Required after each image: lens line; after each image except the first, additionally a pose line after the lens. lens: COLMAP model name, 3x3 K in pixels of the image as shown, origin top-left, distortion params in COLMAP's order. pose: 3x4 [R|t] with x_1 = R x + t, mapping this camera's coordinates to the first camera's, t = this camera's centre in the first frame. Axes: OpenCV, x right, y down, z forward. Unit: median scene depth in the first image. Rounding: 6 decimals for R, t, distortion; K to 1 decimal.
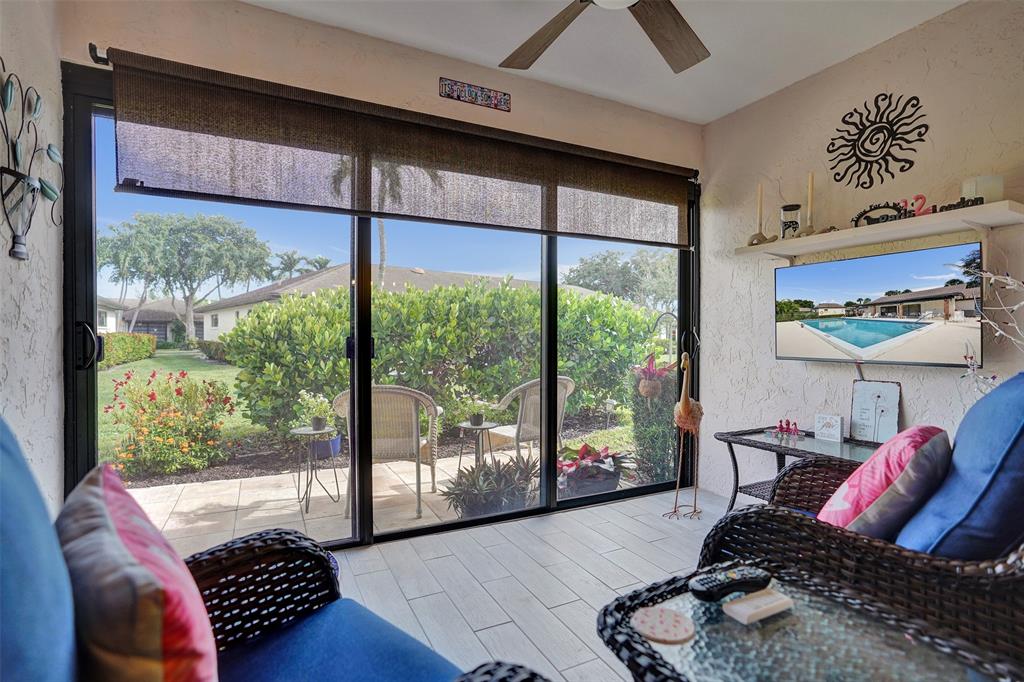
lens RADIAL K [[491.8, 0, 516.4], [0, 491.8, 345.7], [0, 0, 1]] dist [-0.048808, 0.021957]
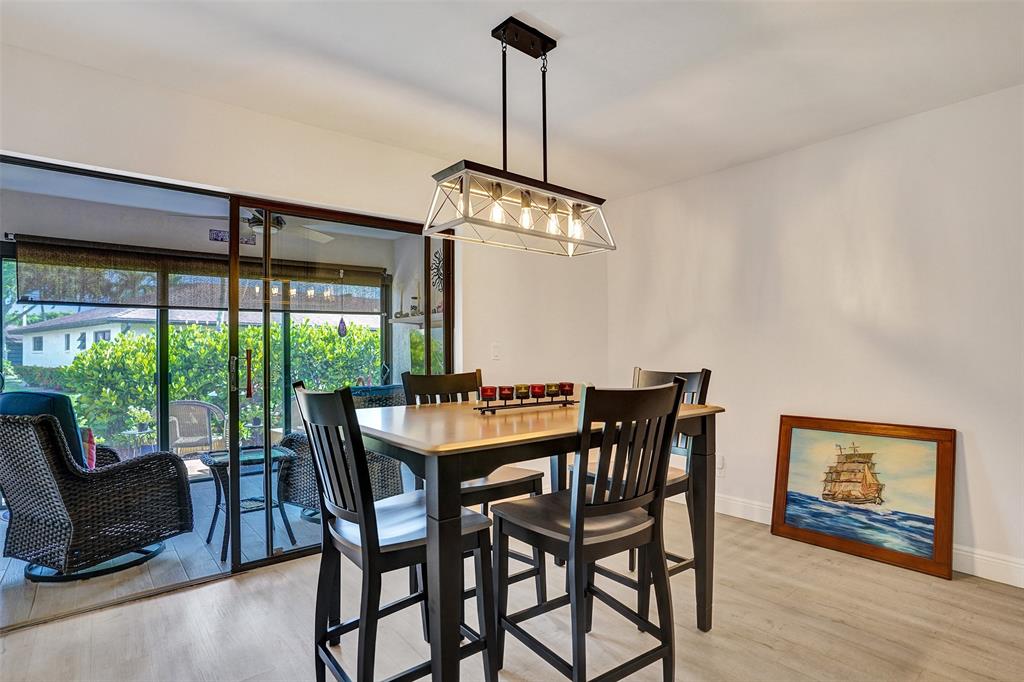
lens RADIAL K [[525.7, 0, 504.1], [0, 525.7, 347.8], [0, 0, 1]] dist [-0.002884, 0.000476]
pose [[0.984148, -0.012777, 0.176886, 0.313318], [0.017558, 0.999521, -0.025489, -0.020082], [-0.176476, 0.028191, 0.983901, -0.612081]]
